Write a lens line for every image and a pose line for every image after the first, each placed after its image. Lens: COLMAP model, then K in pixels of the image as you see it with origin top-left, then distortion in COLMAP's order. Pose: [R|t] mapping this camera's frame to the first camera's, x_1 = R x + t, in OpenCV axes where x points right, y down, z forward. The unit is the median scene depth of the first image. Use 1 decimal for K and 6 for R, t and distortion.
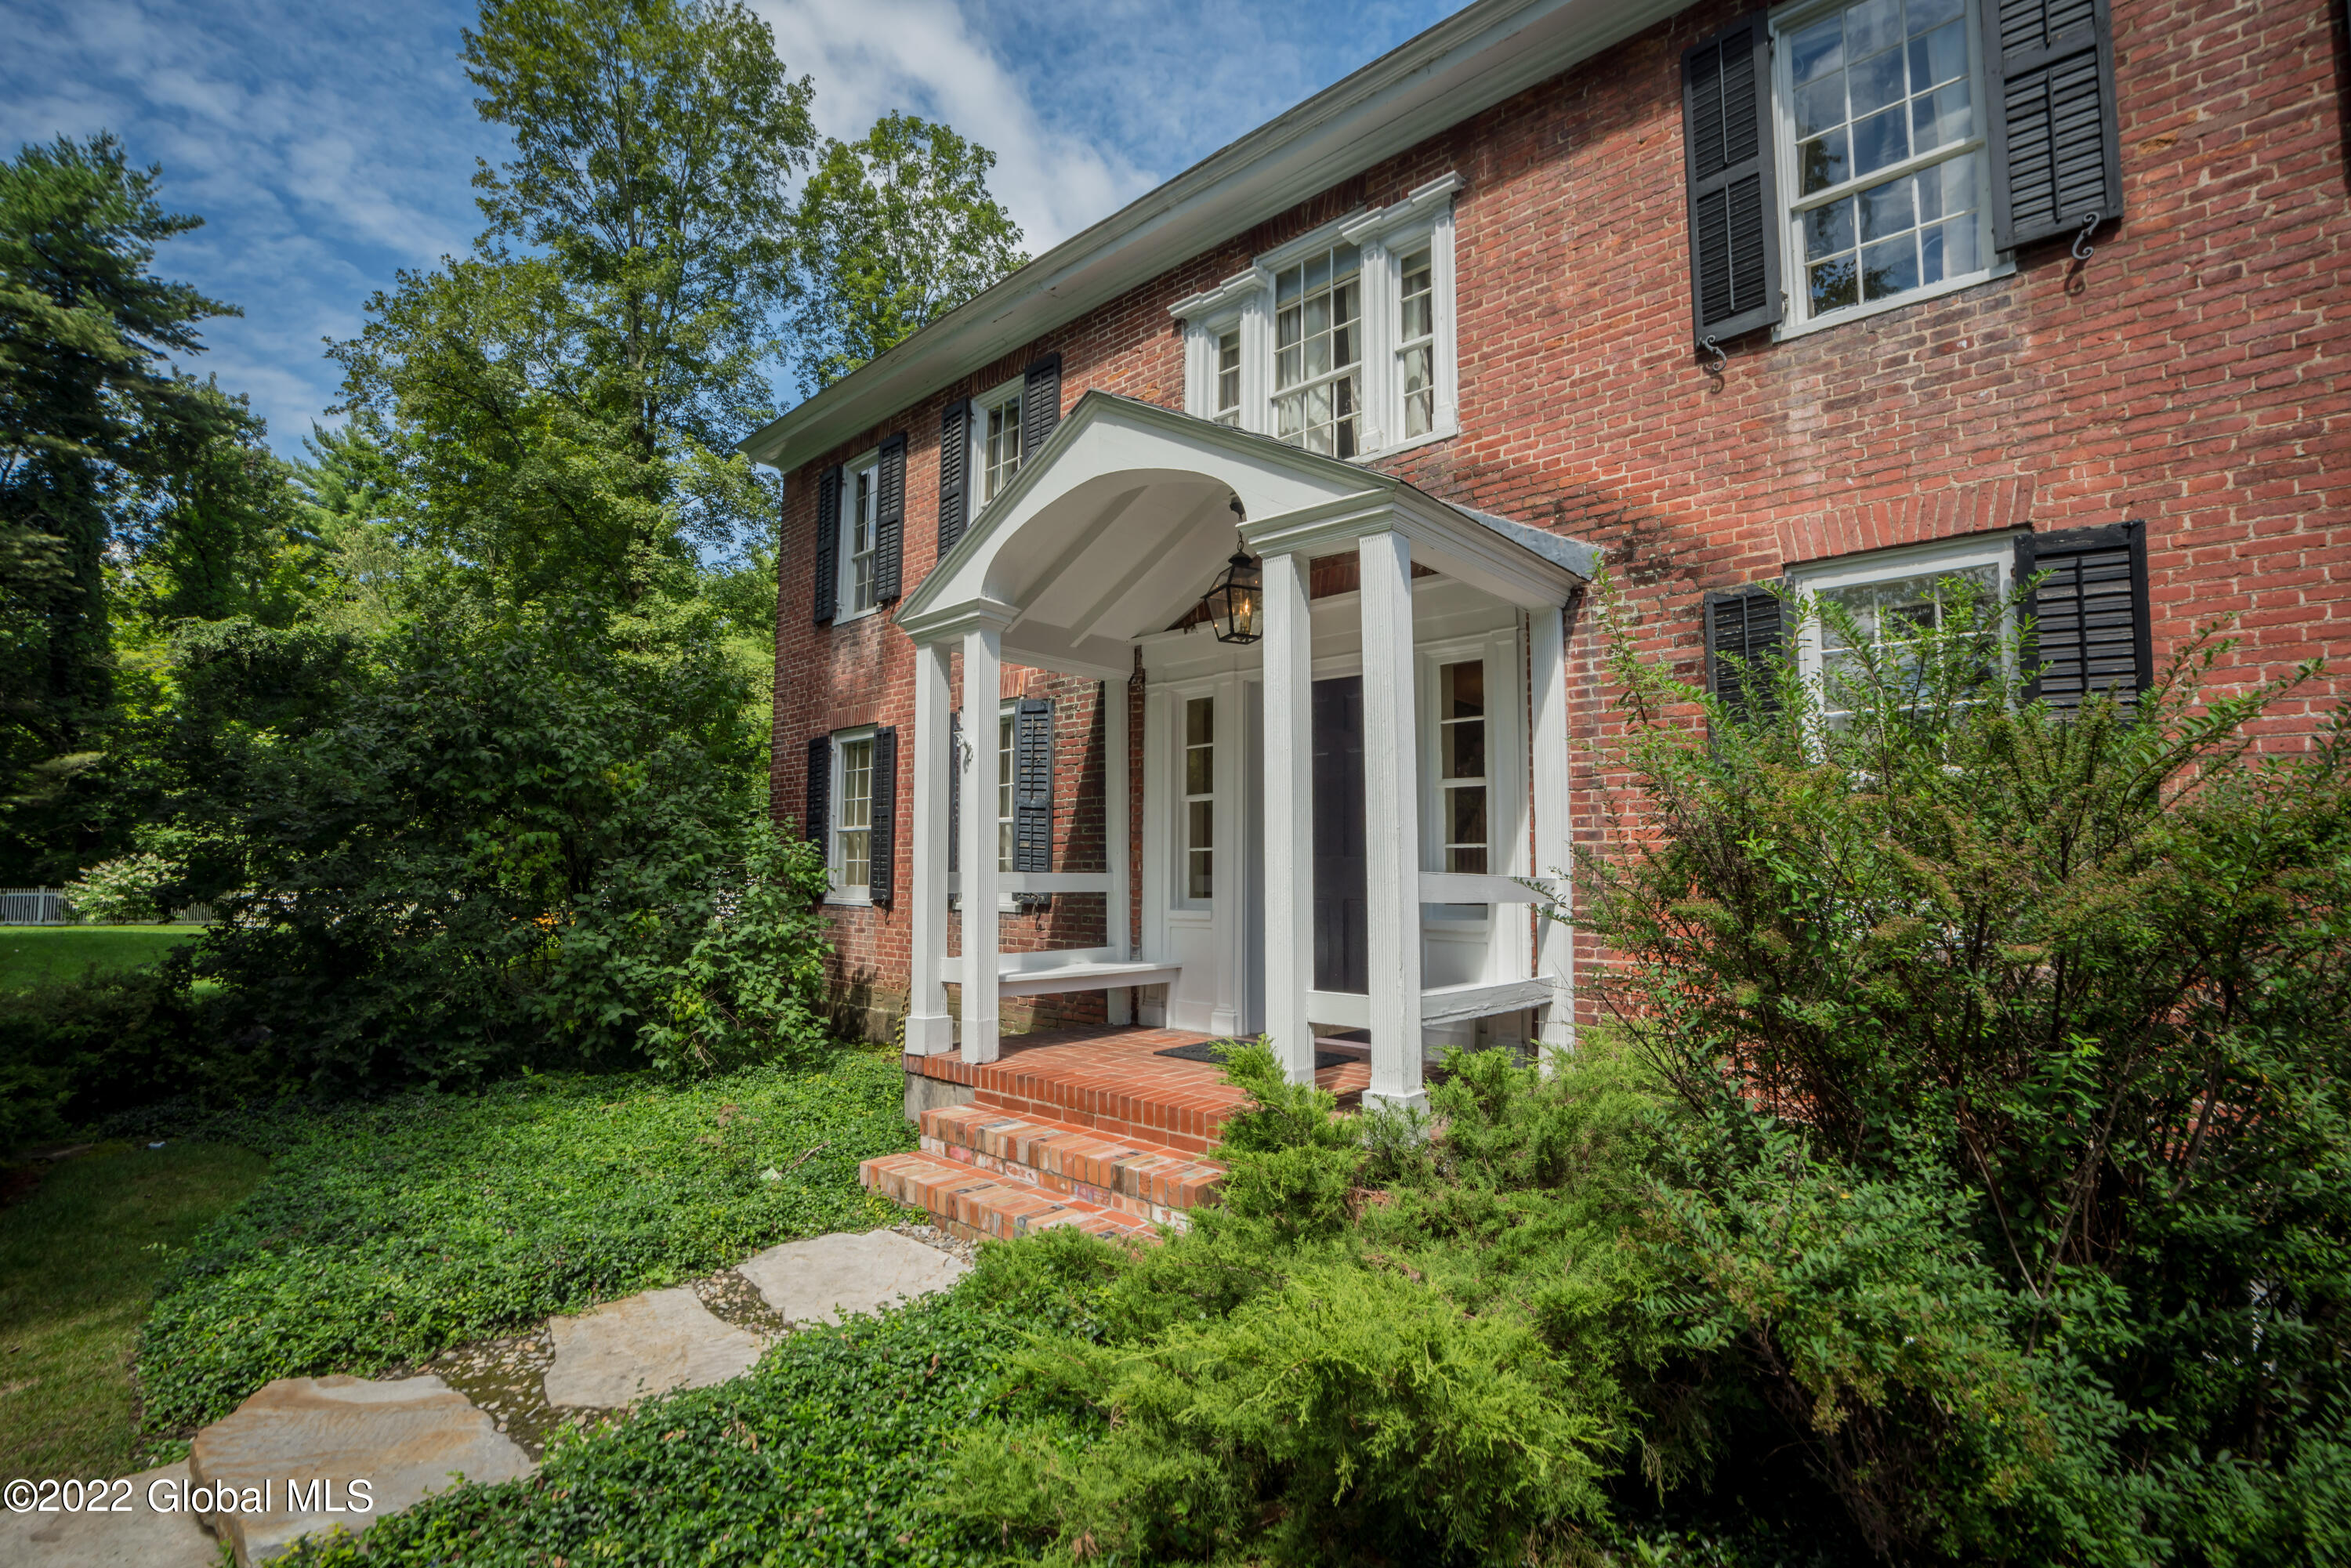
lens RADIAL K [[1094.4, 0, 1147.1], [0, 1094.4, 778.3], [0, 0, 1]] dist [-0.029590, 0.000775]
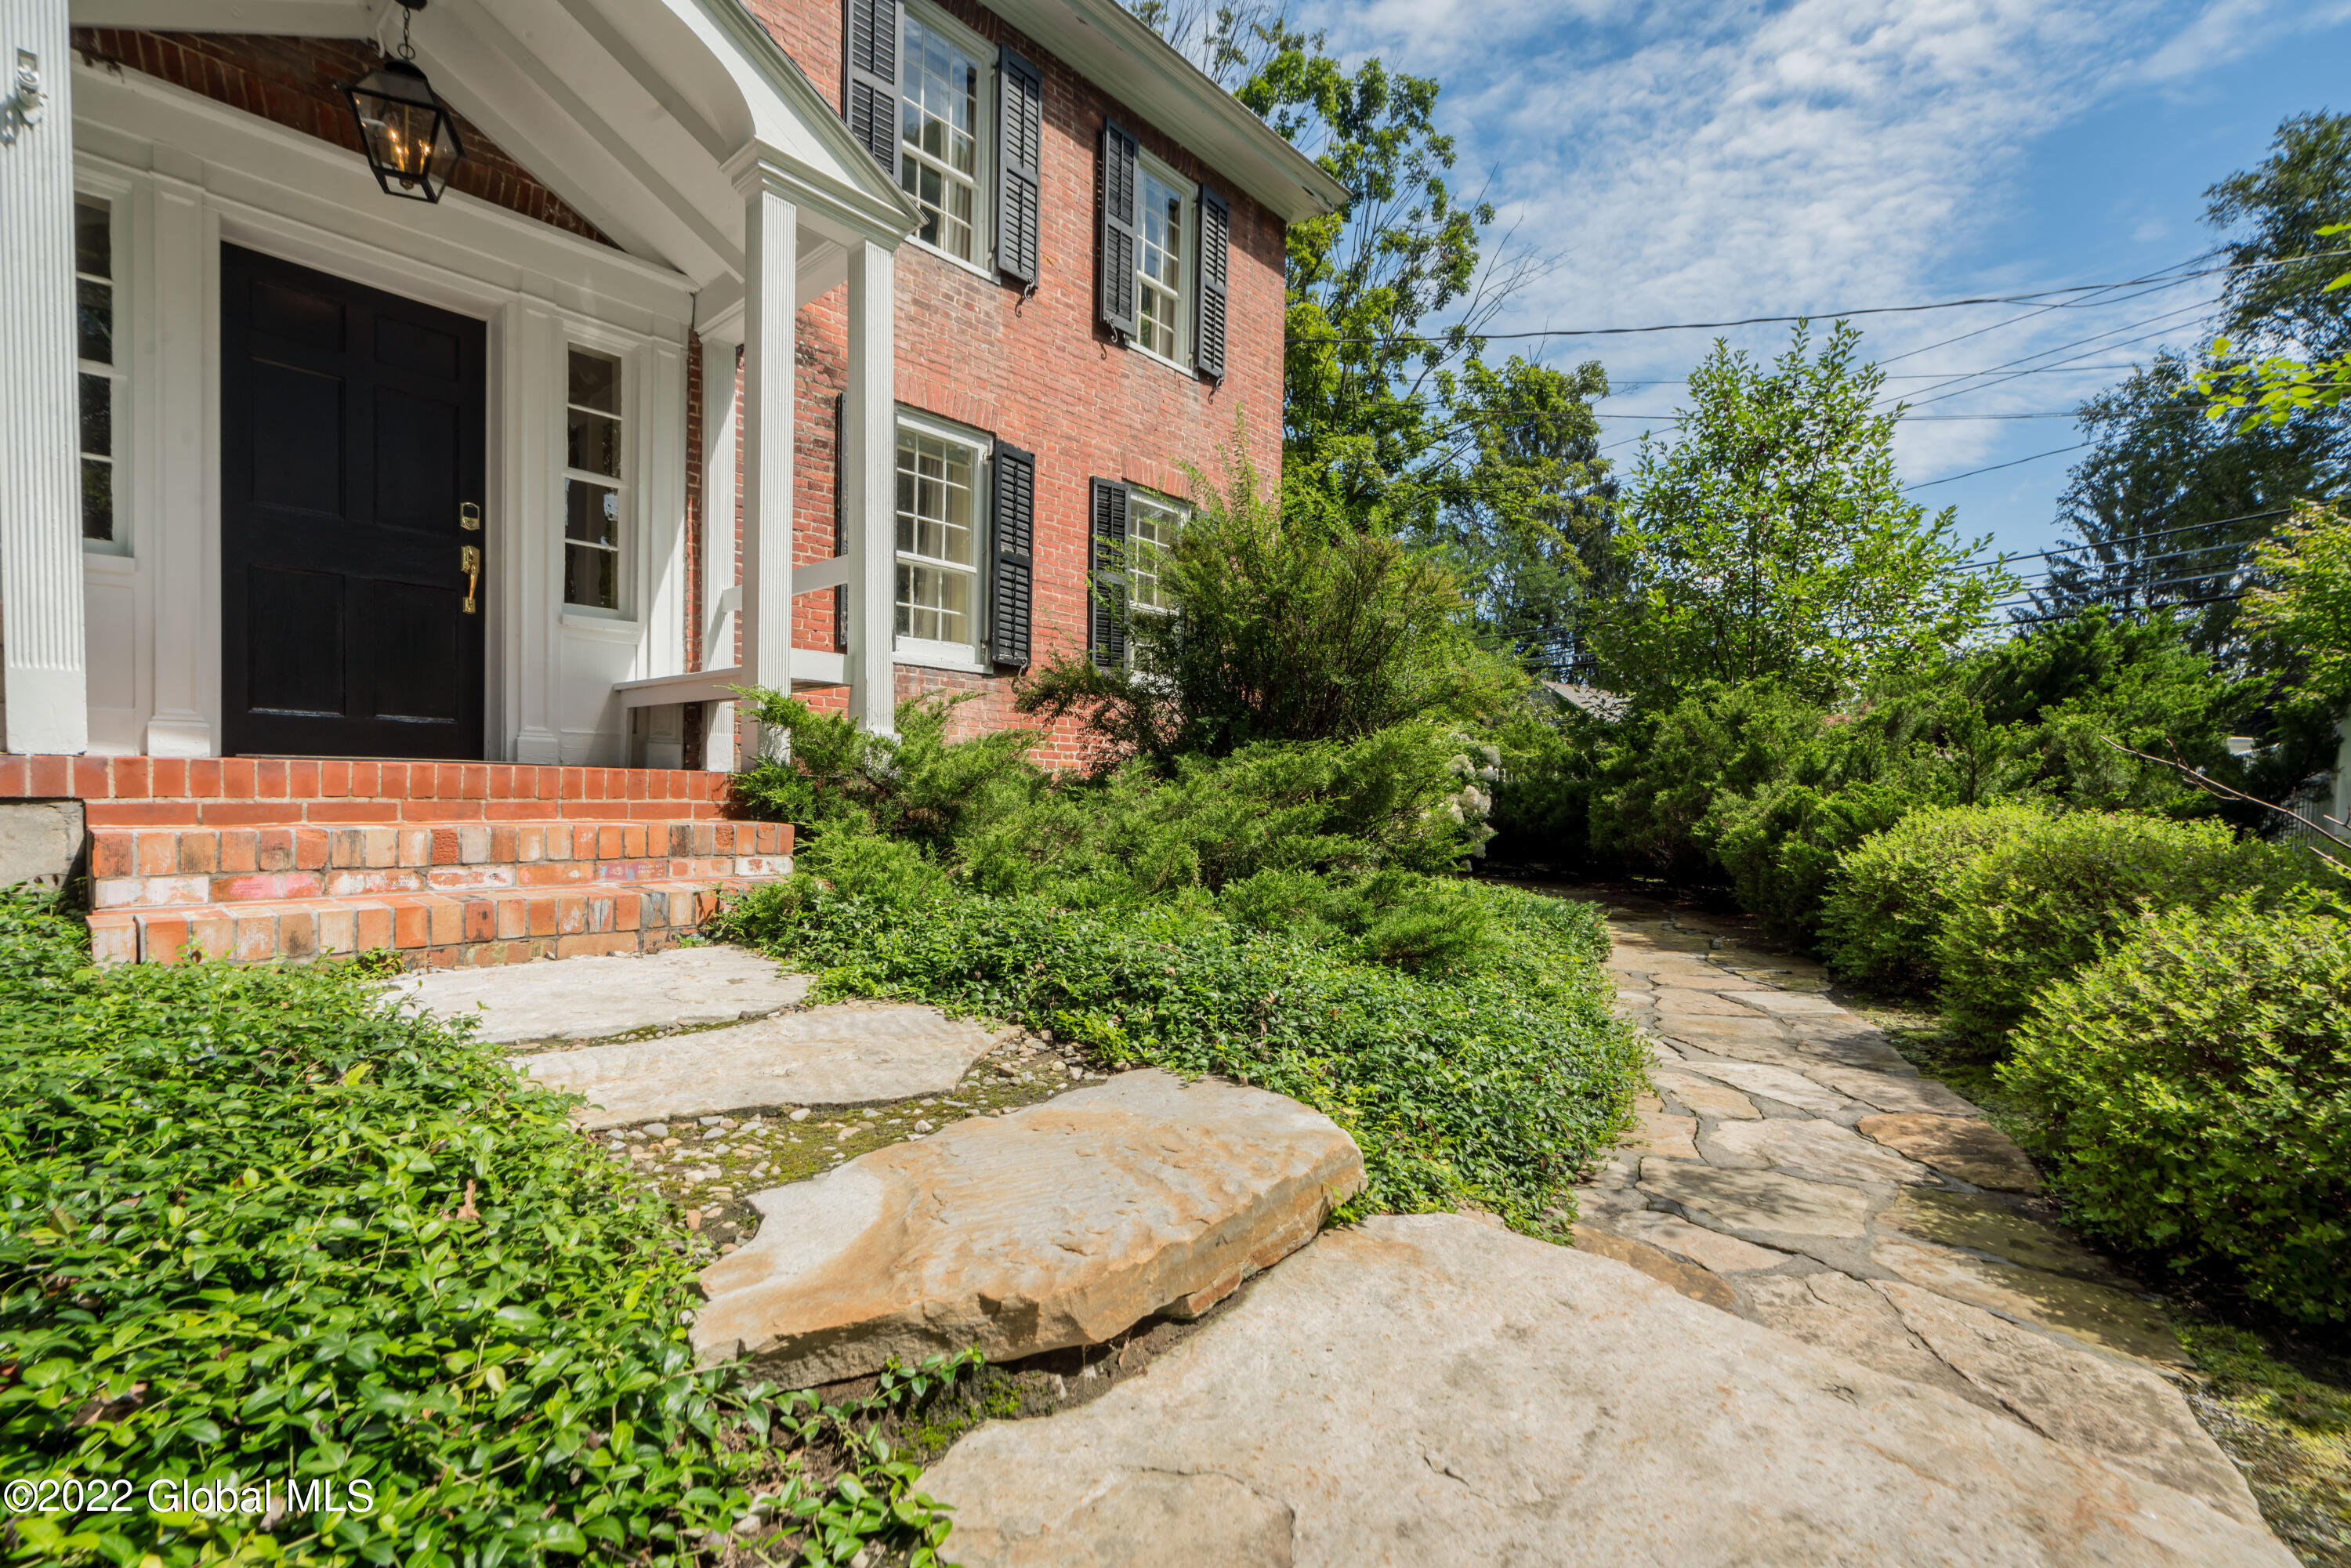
lens RADIAL K [[1052.2, 0, 1164.6], [0, 1052.2, 797.0], [0, 0, 1]] dist [-0.007110, -0.000219]
pose [[-0.033309, -0.012490, 0.999367, -0.743042], [-0.106931, 0.994227, 0.008861, 0.251821], [-0.993708, -0.106568, -0.034452, 0.582189]]
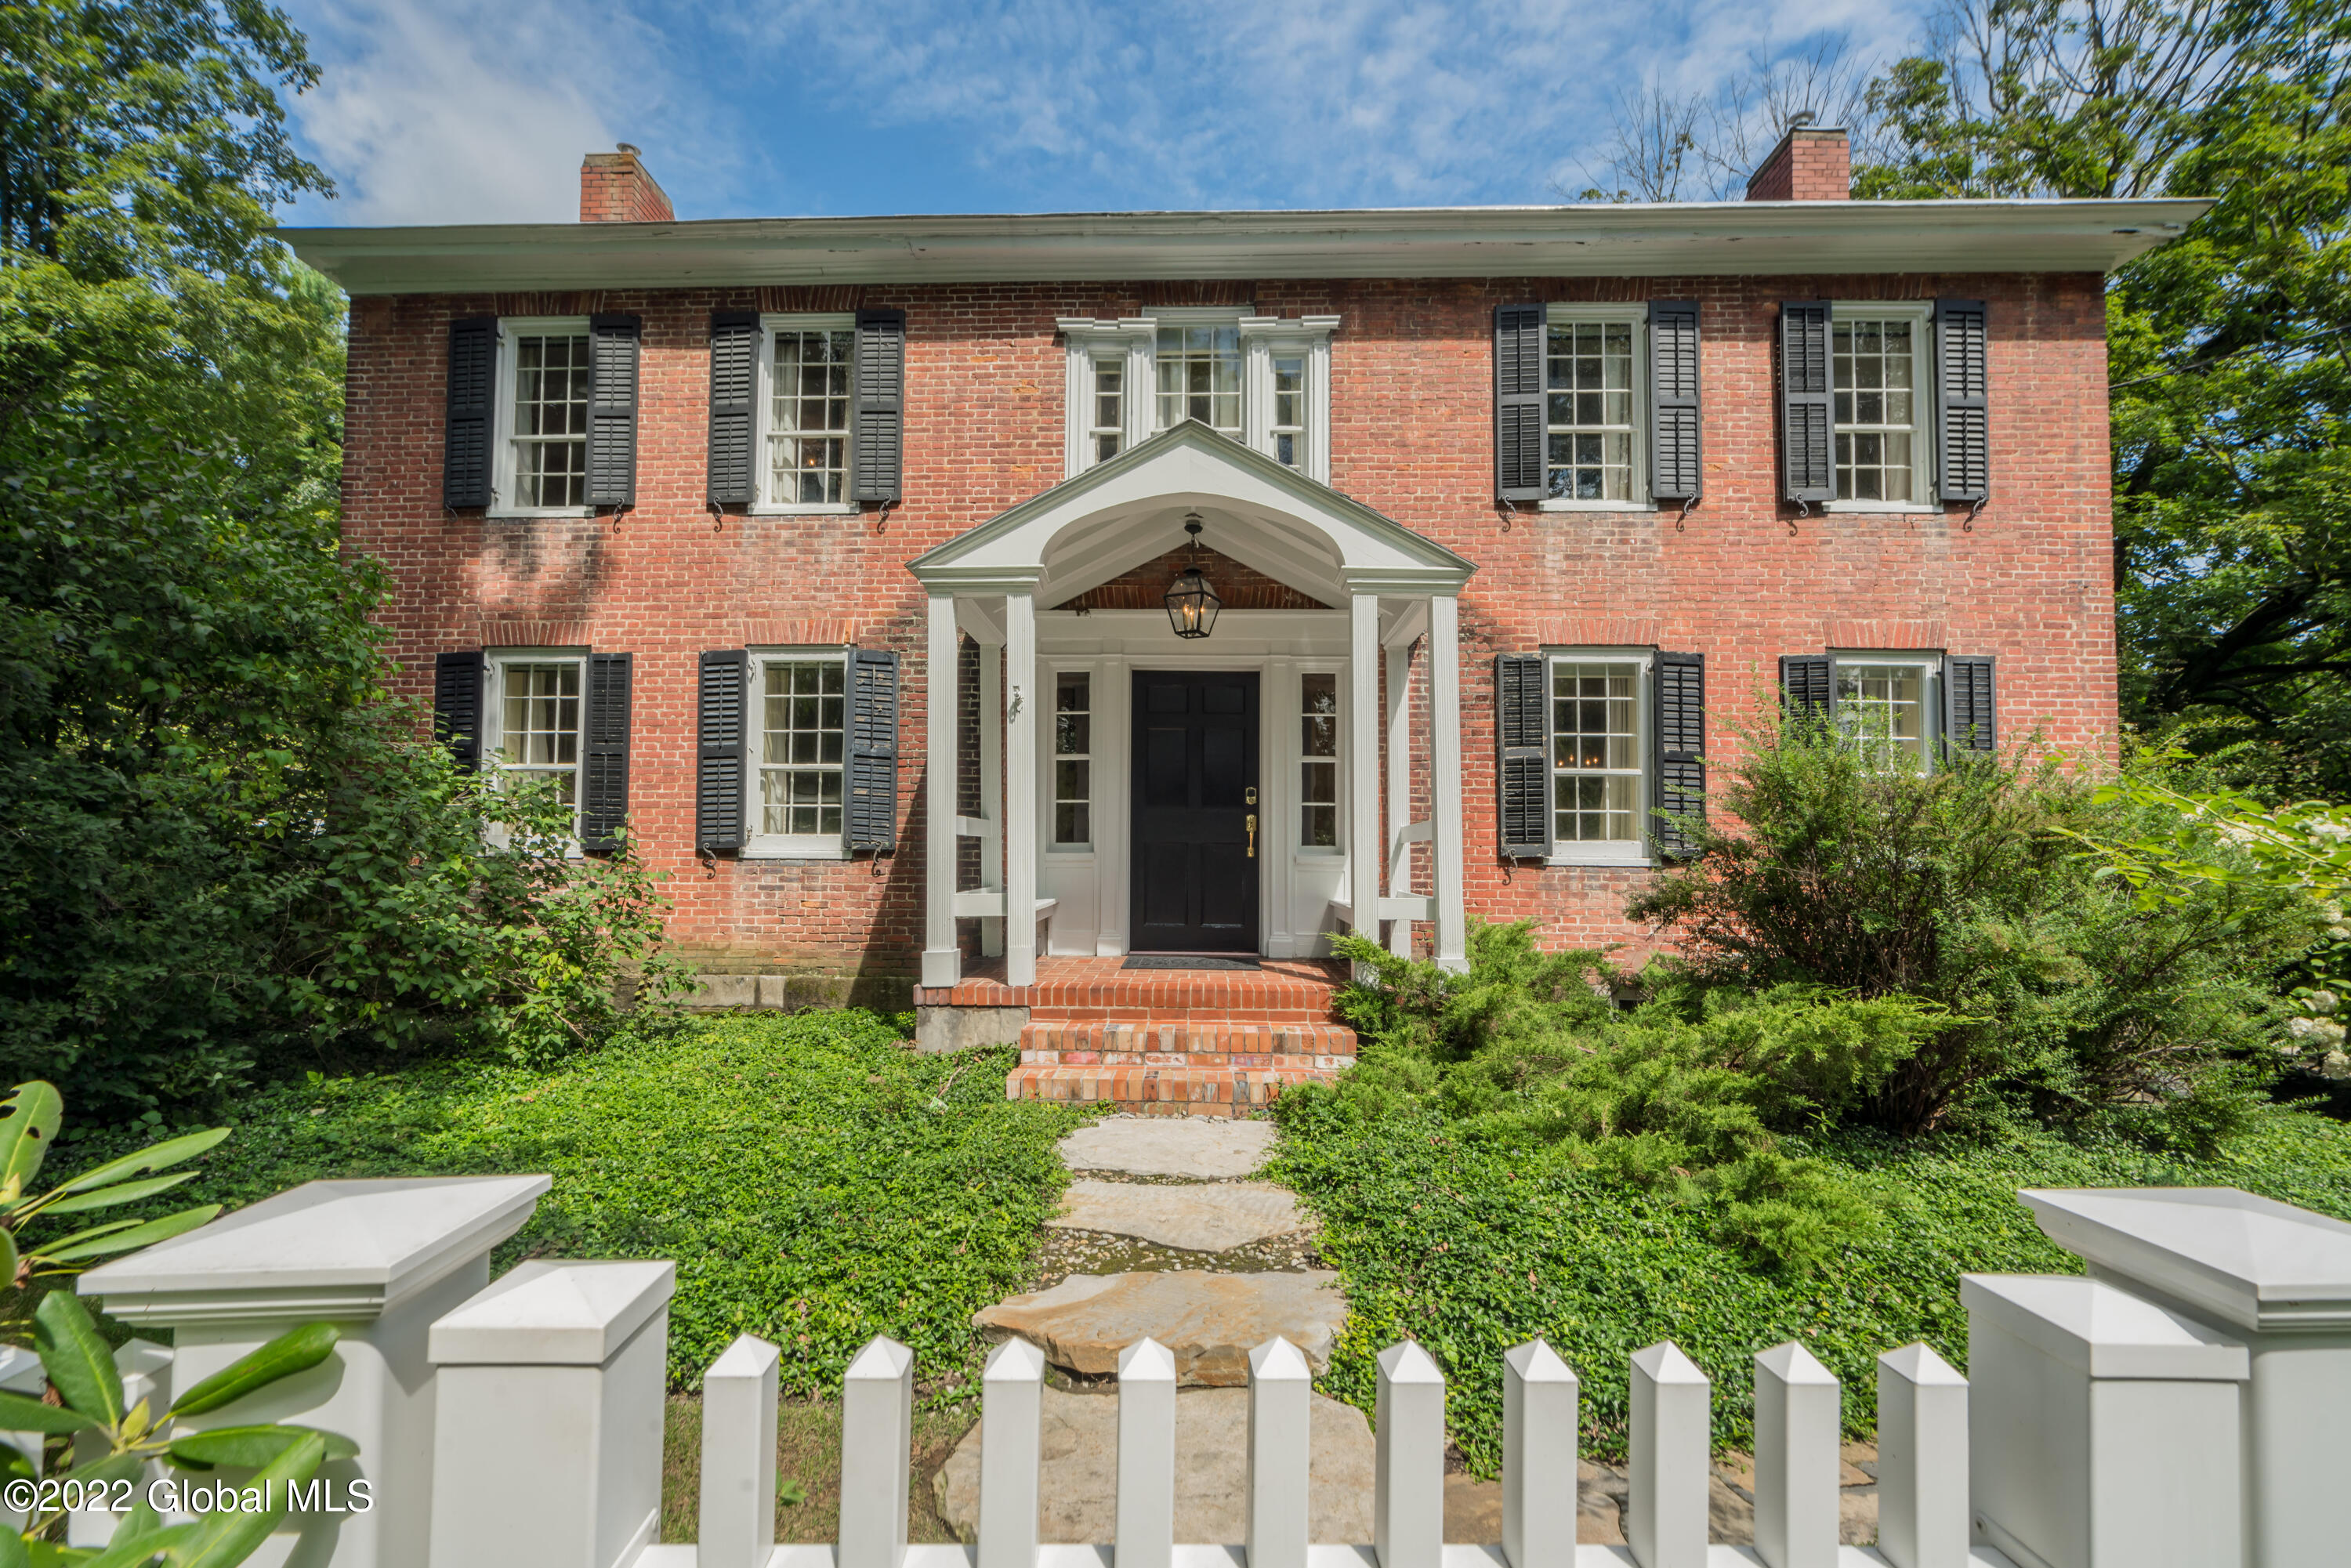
lens RADIAL K [[1052.2, 0, 1164.6], [0, 1052.2, 797.0], [0, 0, 1]] dist [-0.007110, -0.000219]
pose [[0.743583, 0.035746, 0.667687, -0.877403], [-0.064463, 0.997751, 0.018374, 0.046004], [-0.665529, -0.056704, 0.744215, 0.136680]]
